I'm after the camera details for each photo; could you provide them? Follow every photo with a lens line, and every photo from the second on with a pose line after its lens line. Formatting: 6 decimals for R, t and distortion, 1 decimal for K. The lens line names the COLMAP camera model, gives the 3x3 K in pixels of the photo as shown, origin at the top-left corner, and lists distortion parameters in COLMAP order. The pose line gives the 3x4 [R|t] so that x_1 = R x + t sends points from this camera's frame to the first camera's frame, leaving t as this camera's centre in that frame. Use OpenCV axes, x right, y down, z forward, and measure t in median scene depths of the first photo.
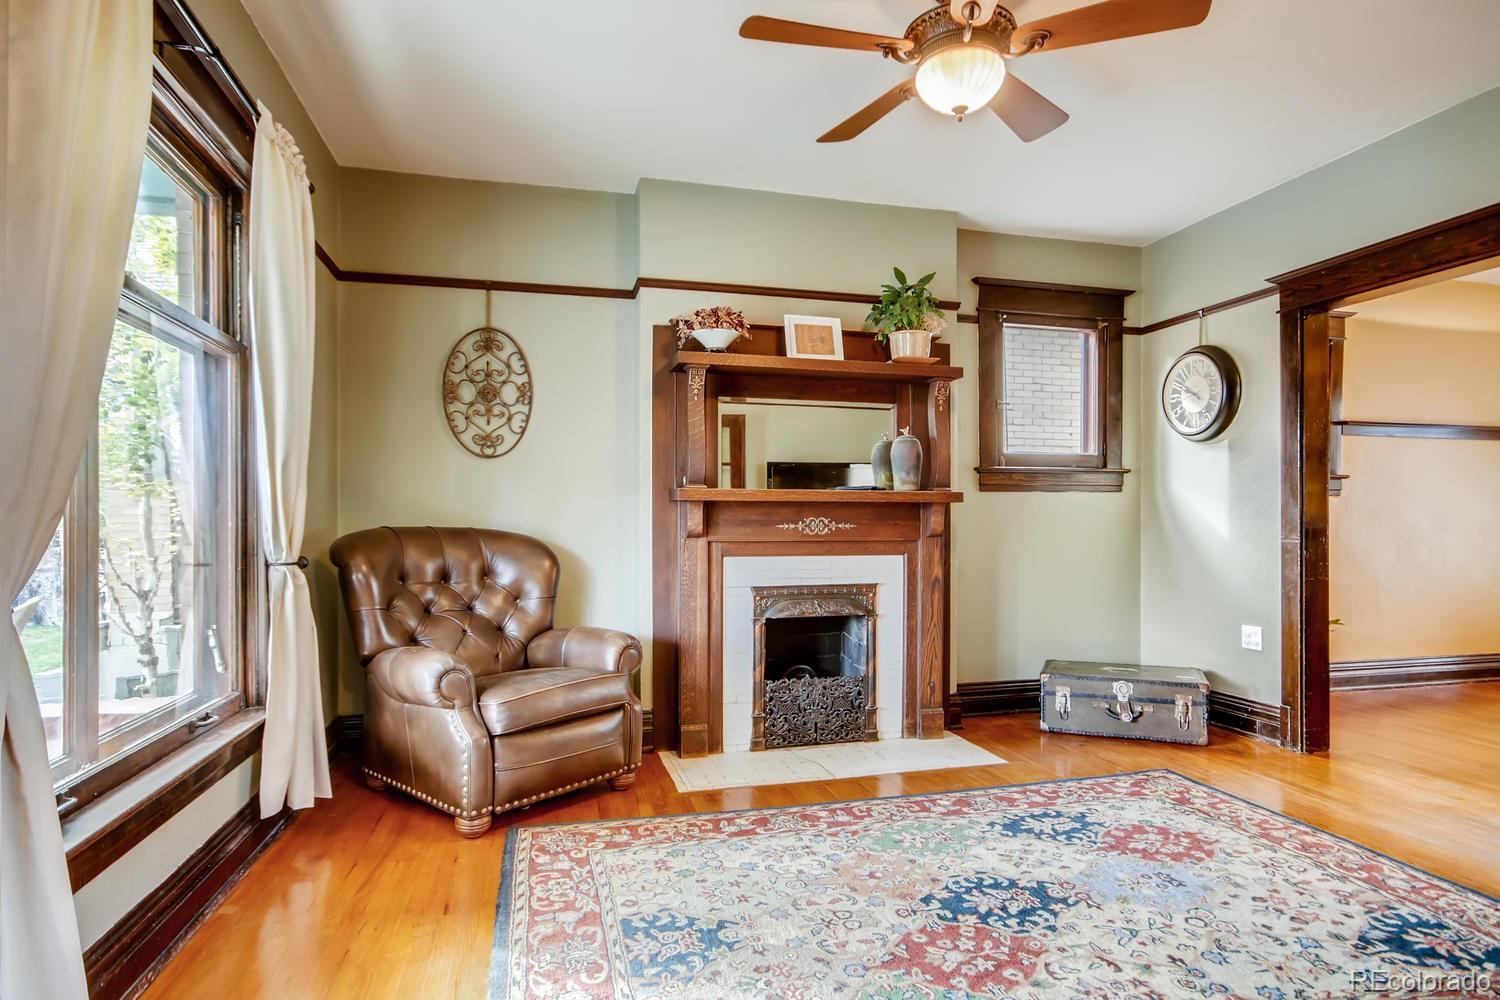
lens RADIAL K [[833.0, 0, 754.2], [0, 833.0, 527.7], [0, 0, 1]] dist [-0.005485, 0.000982]
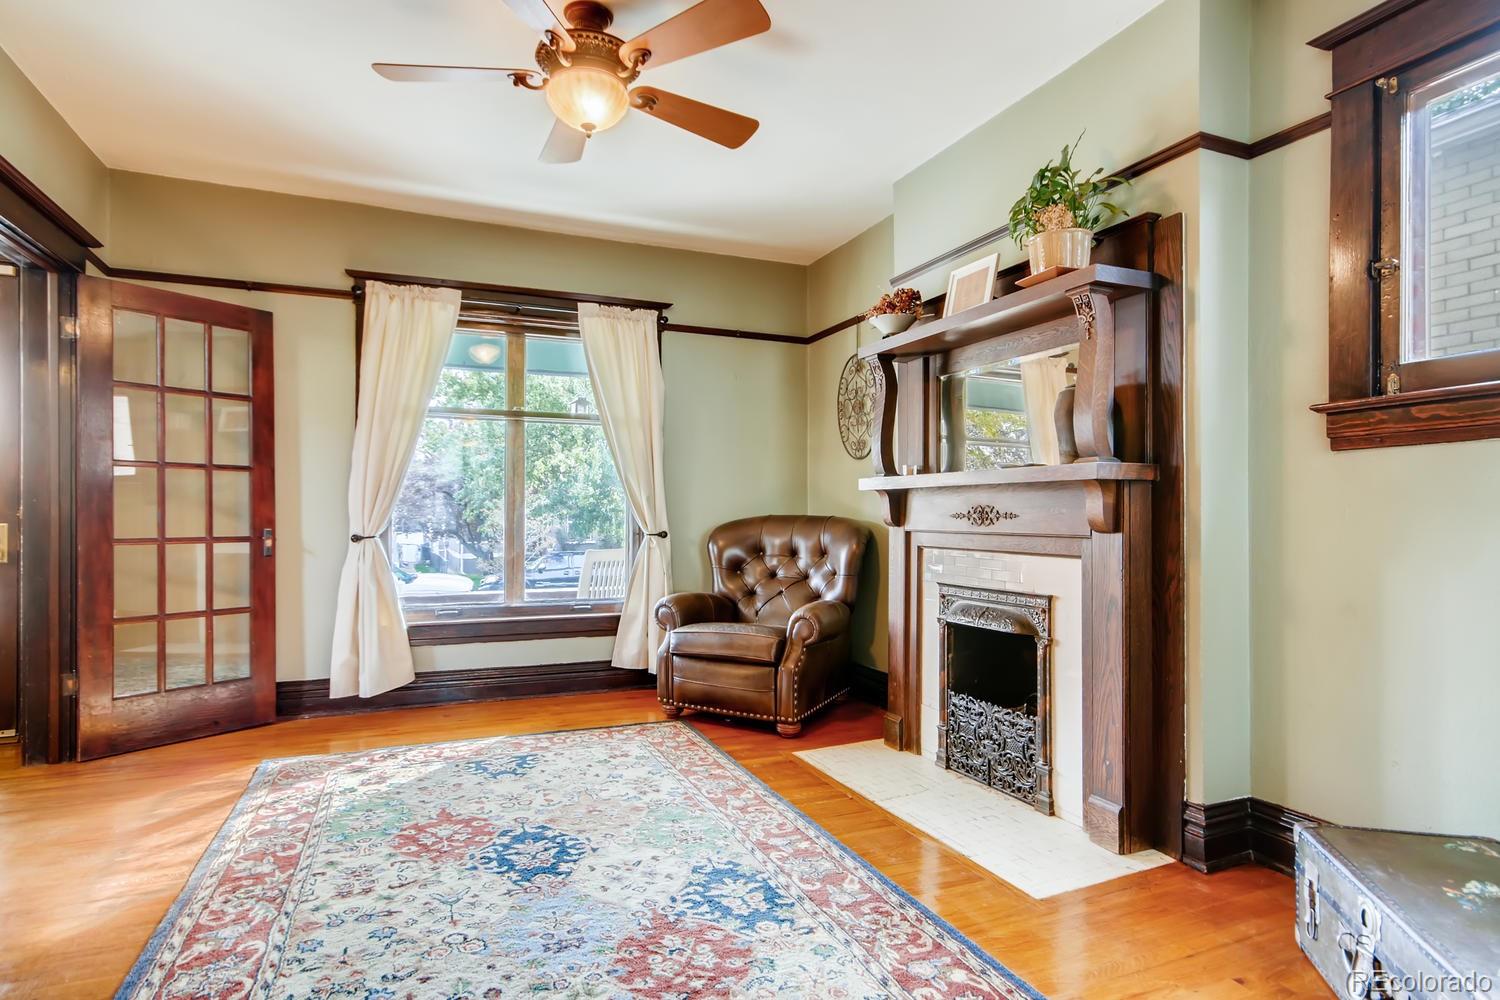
lens RADIAL K [[797.0, 0, 747.8], [0, 797.0, 512.0], [0, 0, 1]] dist [-0.006057, -0.000268]
pose [[0.146304, -0.001879, -0.989238, 1.122843], [-0.008884, 0.999955, -0.003213, -0.001400], [0.989200, 0.009259, 0.146281, 0.914942]]
